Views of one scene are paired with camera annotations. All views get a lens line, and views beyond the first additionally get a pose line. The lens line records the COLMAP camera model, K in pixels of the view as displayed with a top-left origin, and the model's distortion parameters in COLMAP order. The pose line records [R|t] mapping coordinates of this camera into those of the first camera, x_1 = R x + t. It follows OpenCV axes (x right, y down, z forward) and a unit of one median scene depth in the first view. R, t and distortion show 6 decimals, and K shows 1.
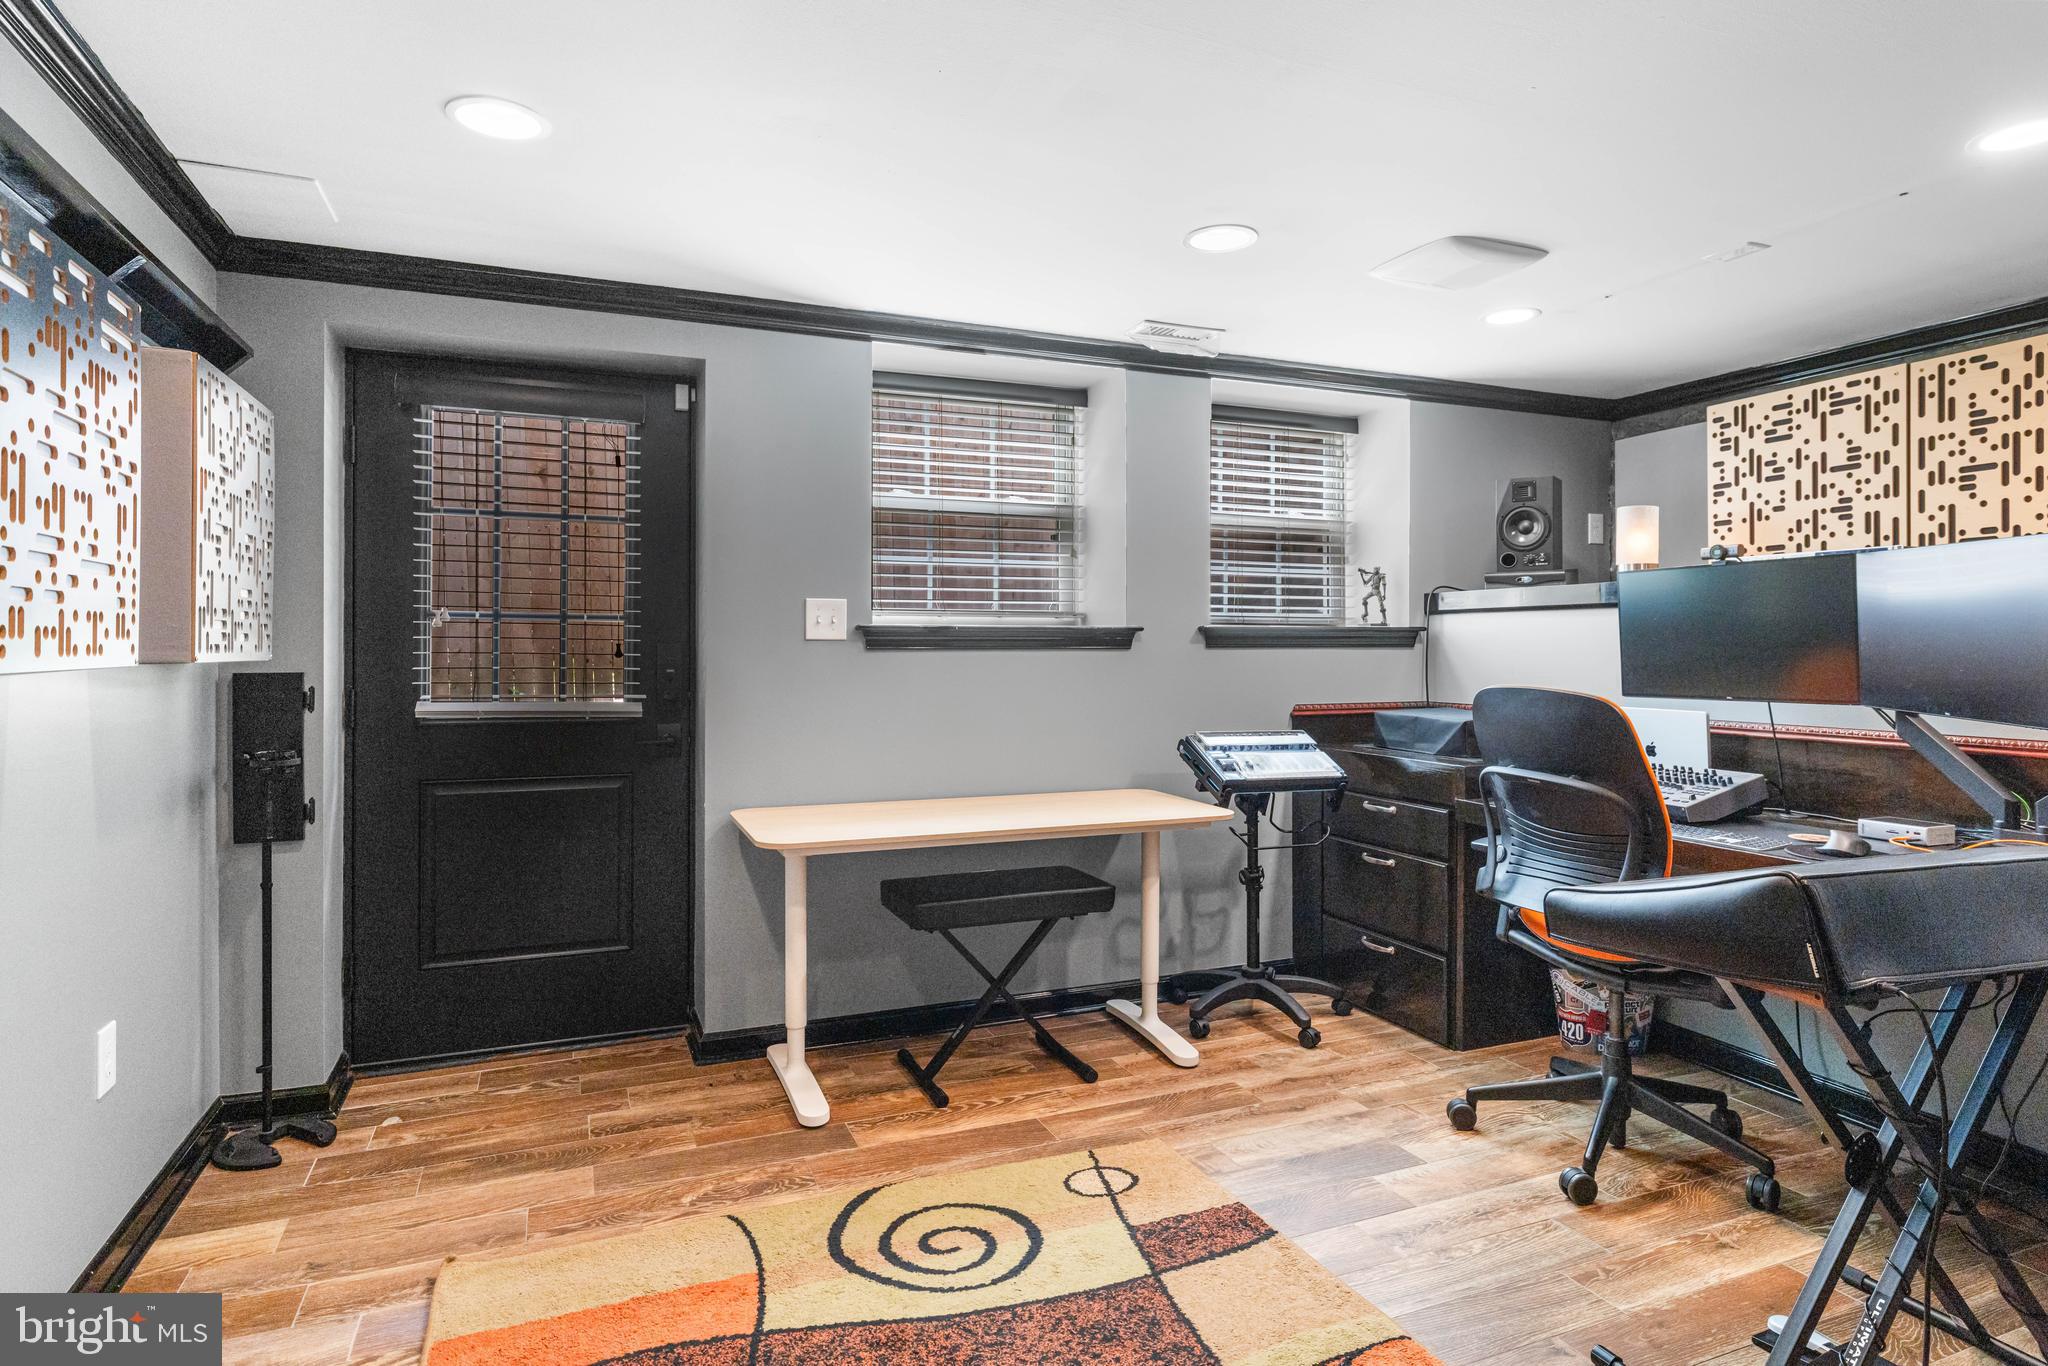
lens RADIAL K [[1124.1, 0, 1022.9], [0, 1124.1, 665.3], [0, 0, 1]] dist [0.005603, 0.000726]
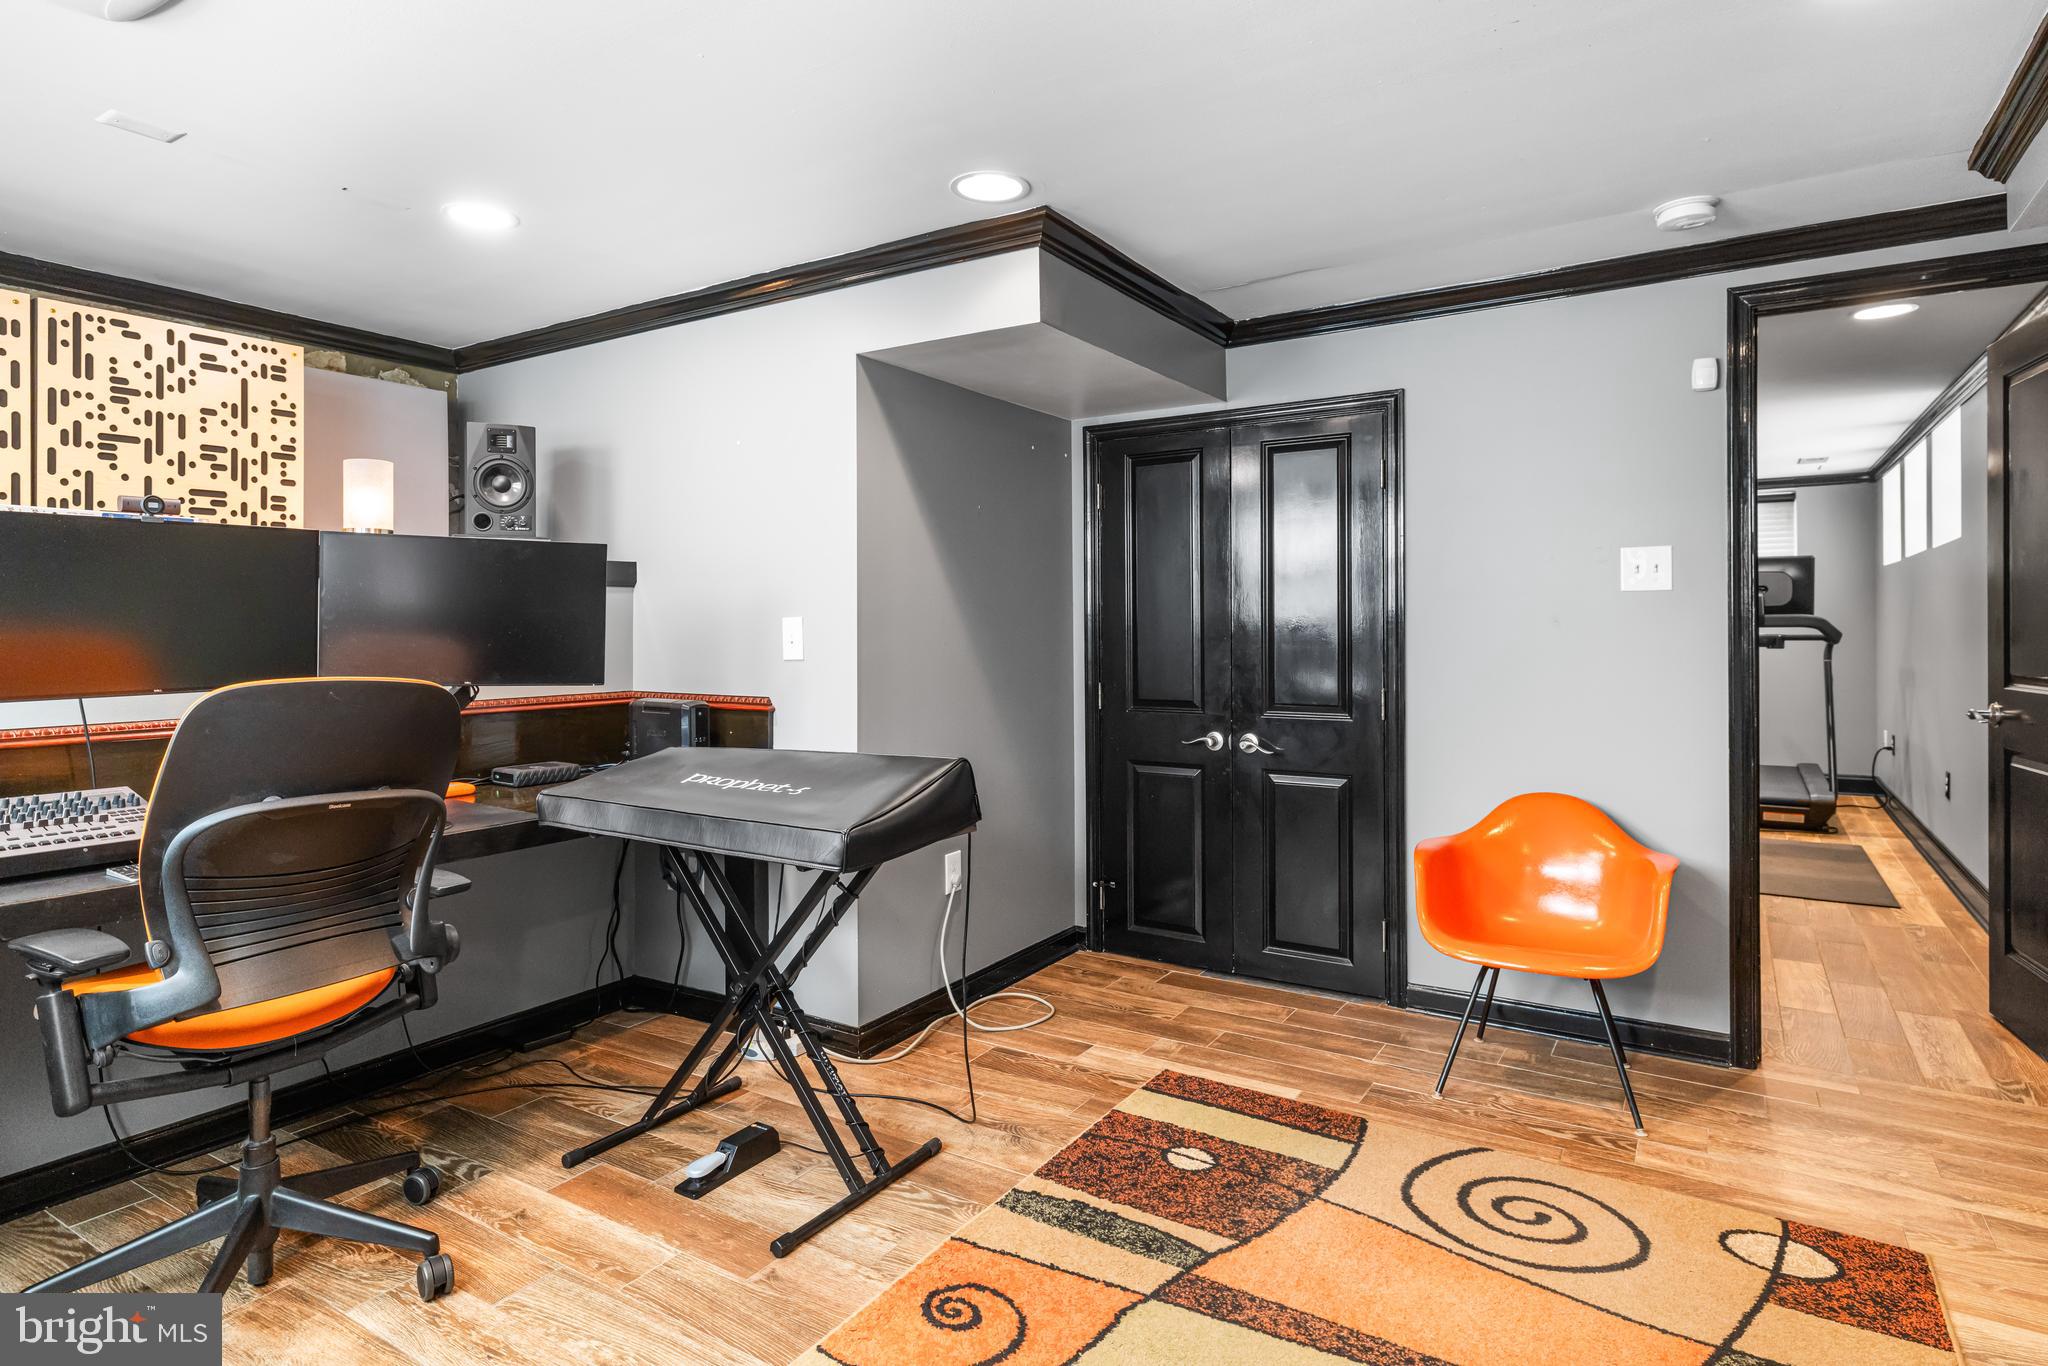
lens RADIAL K [[1124.1, 0, 1010.6], [0, 1124.1, 632.6], [0, 0, 1]] dist [0.005603, 0.000726]
pose [[-0.563601, -0.004060, 0.826037, -0.356487], [0.015603, 0.999757, 0.015559, -0.015049], [-0.825900, 0.021657, -0.563401, 0.916802]]
